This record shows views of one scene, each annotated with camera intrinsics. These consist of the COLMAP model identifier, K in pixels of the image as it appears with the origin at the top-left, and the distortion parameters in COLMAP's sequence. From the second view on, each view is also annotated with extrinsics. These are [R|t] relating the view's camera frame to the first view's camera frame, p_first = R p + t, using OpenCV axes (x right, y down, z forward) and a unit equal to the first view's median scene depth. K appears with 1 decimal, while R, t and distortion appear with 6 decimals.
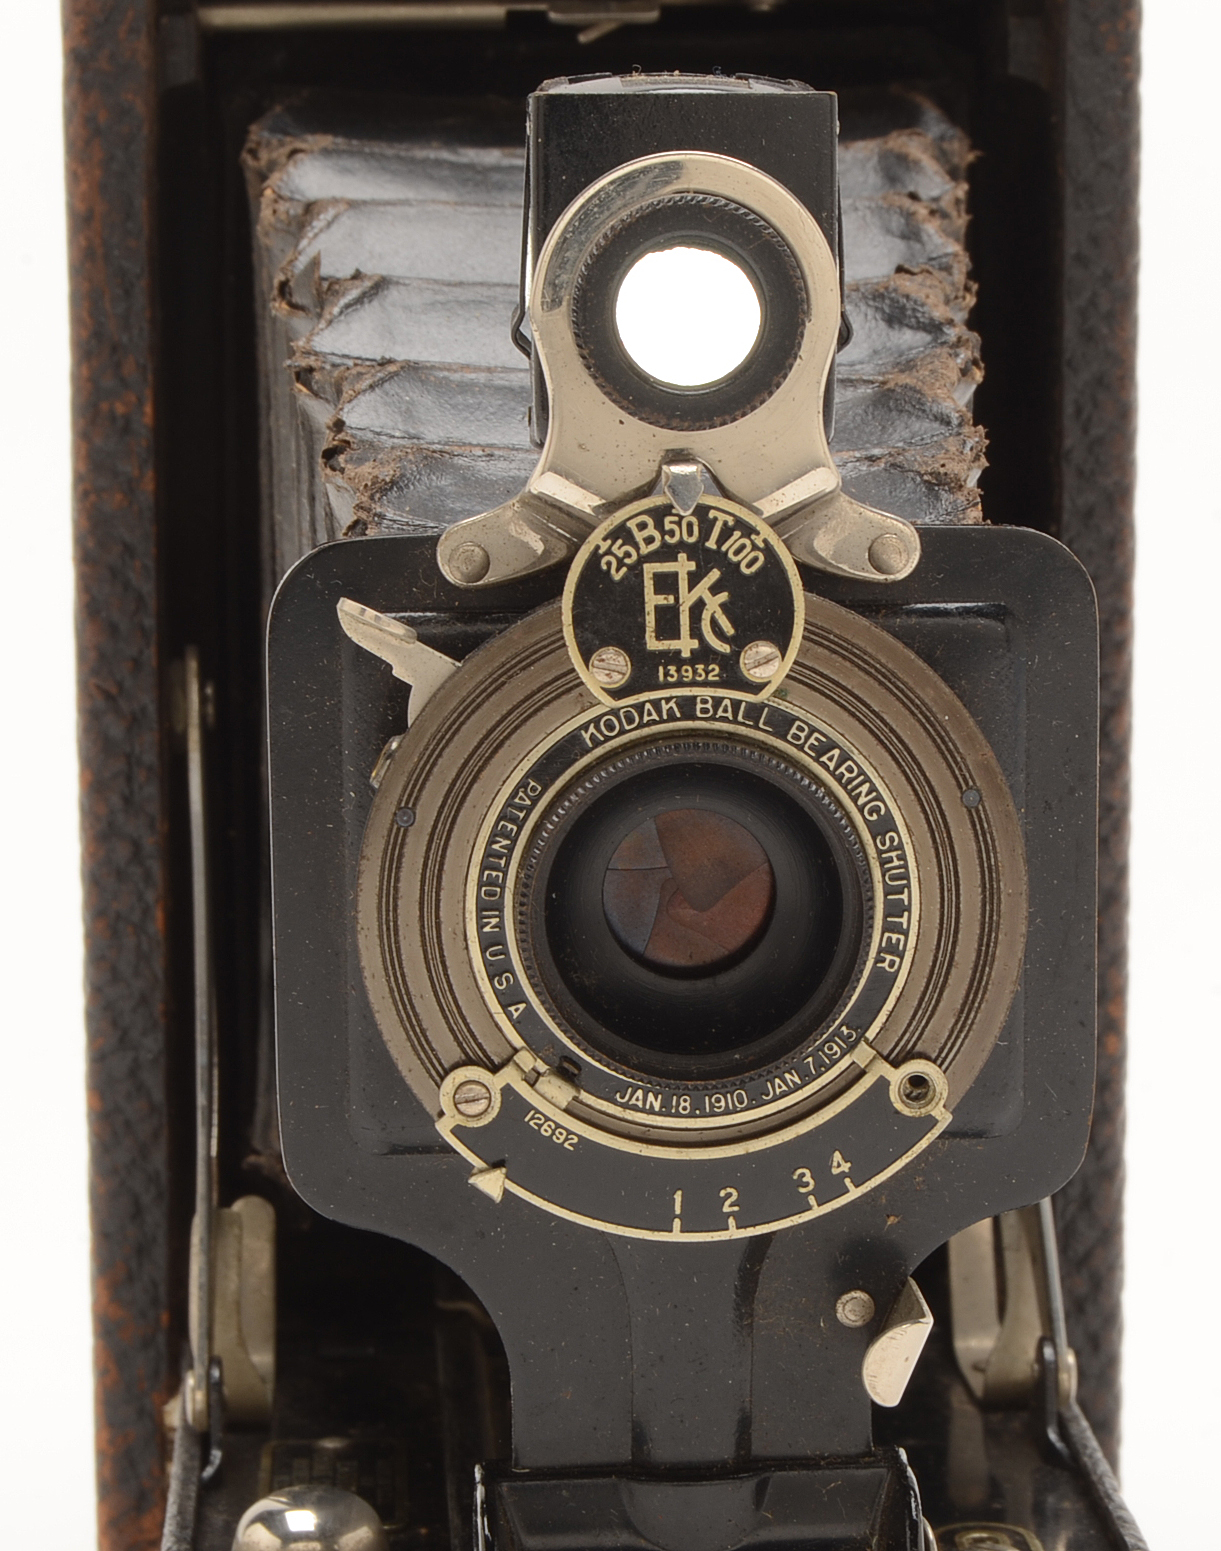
lens RADIAL K [[4500.2, 0, 611.6], [0, 4500.2, 776.7], [0, 0, 1]] dist [0.020435, 0.000000]
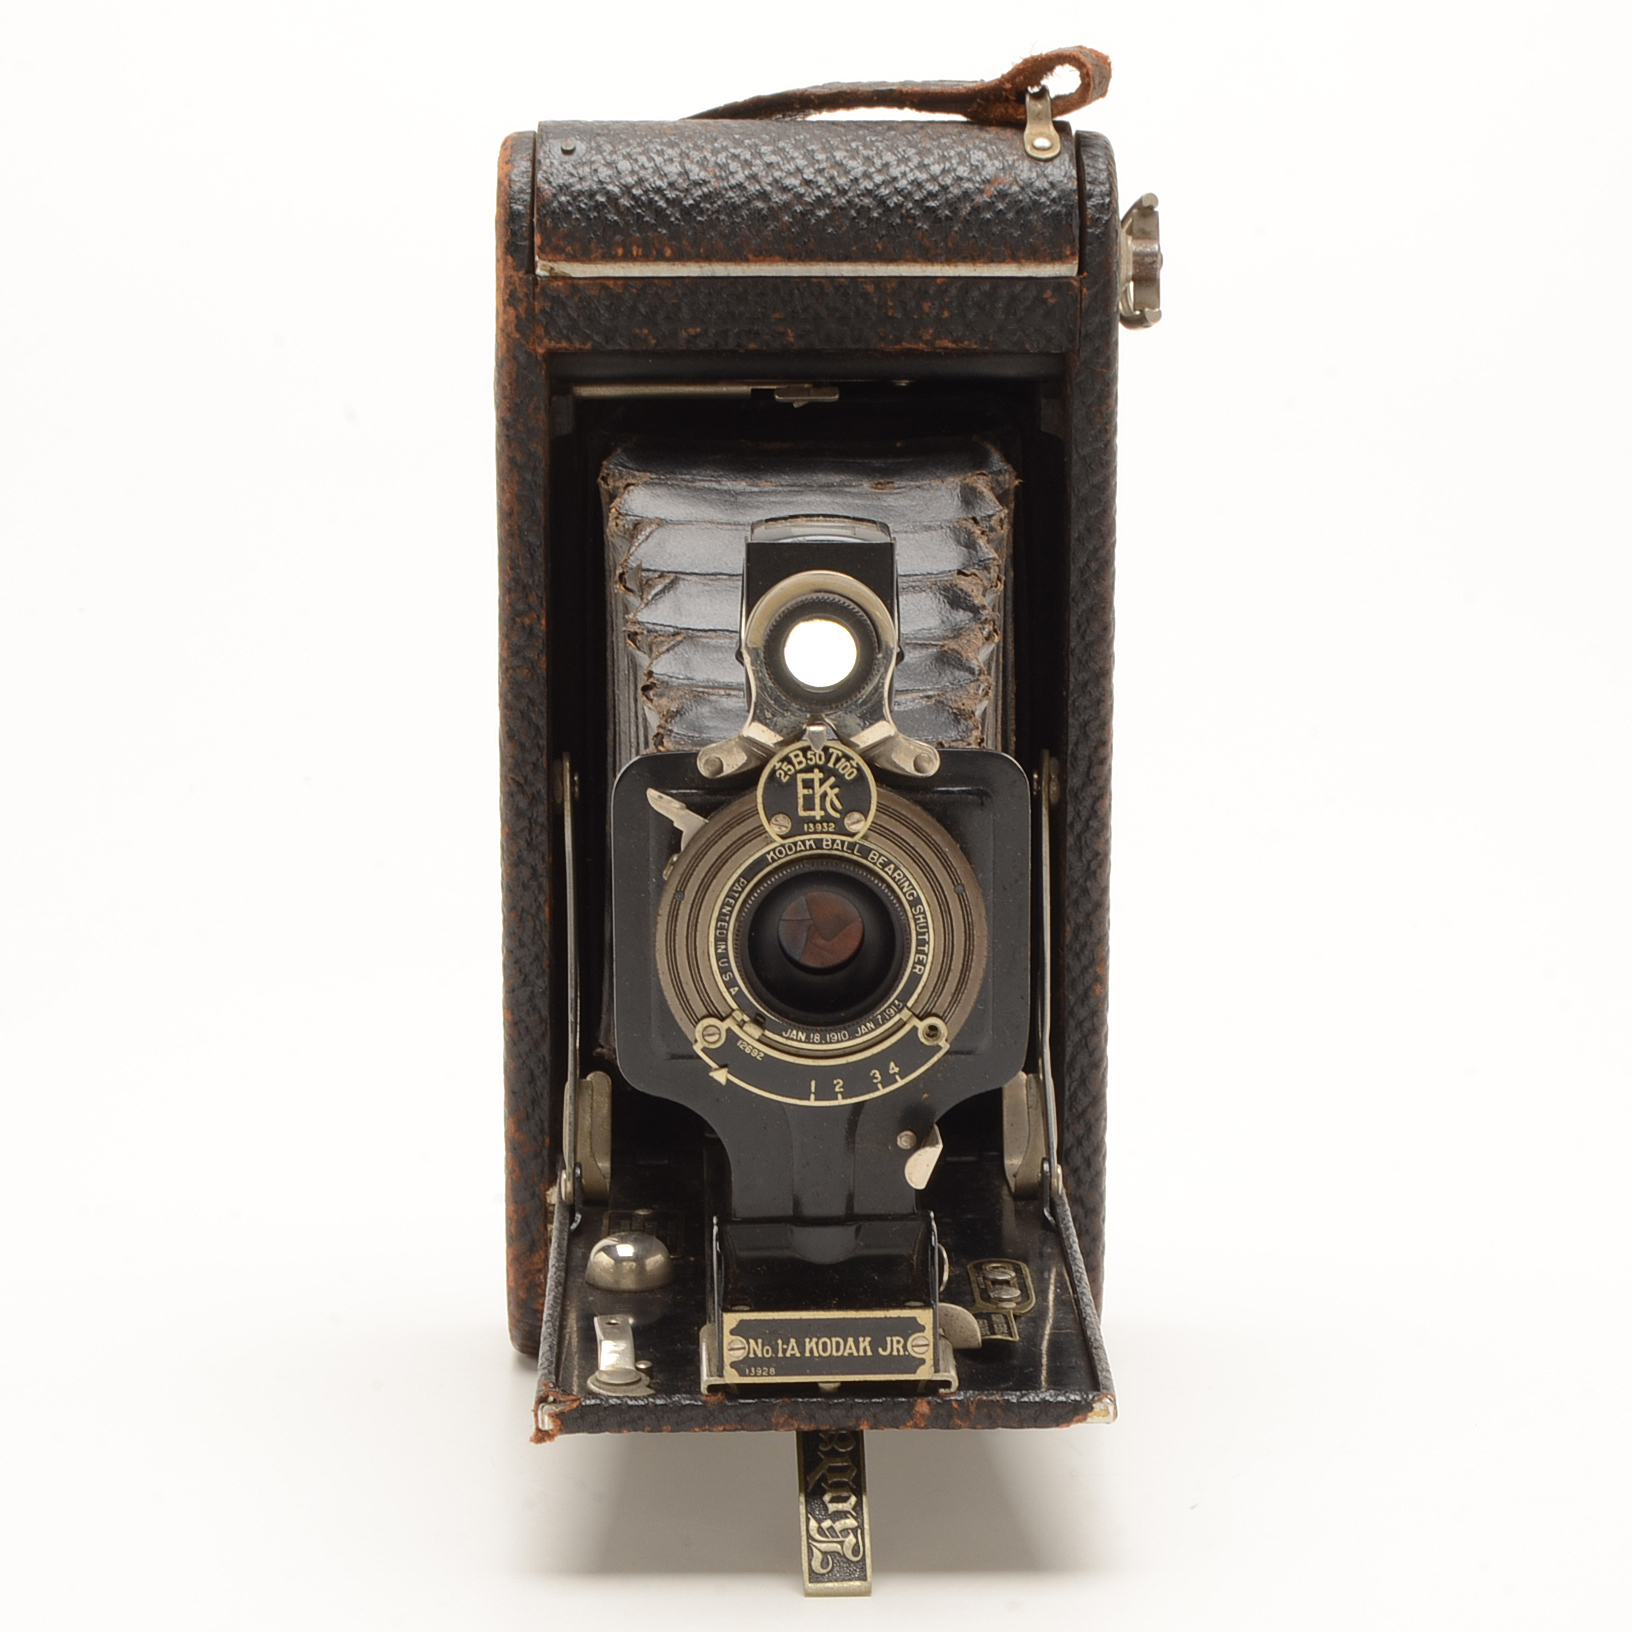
lens RADIAL K [[4384.0, 0, 812.2], [0, 4384.0, 815.1], [0, 0, 1]] dist [0.134152, 0.000000]
pose [[0.999562, 0.011966, -0.027069, 0.054776], [-0.010782, 0.998996, 0.043490, -0.093103], [0.027562, -0.043180, 0.998687, -0.794863]]
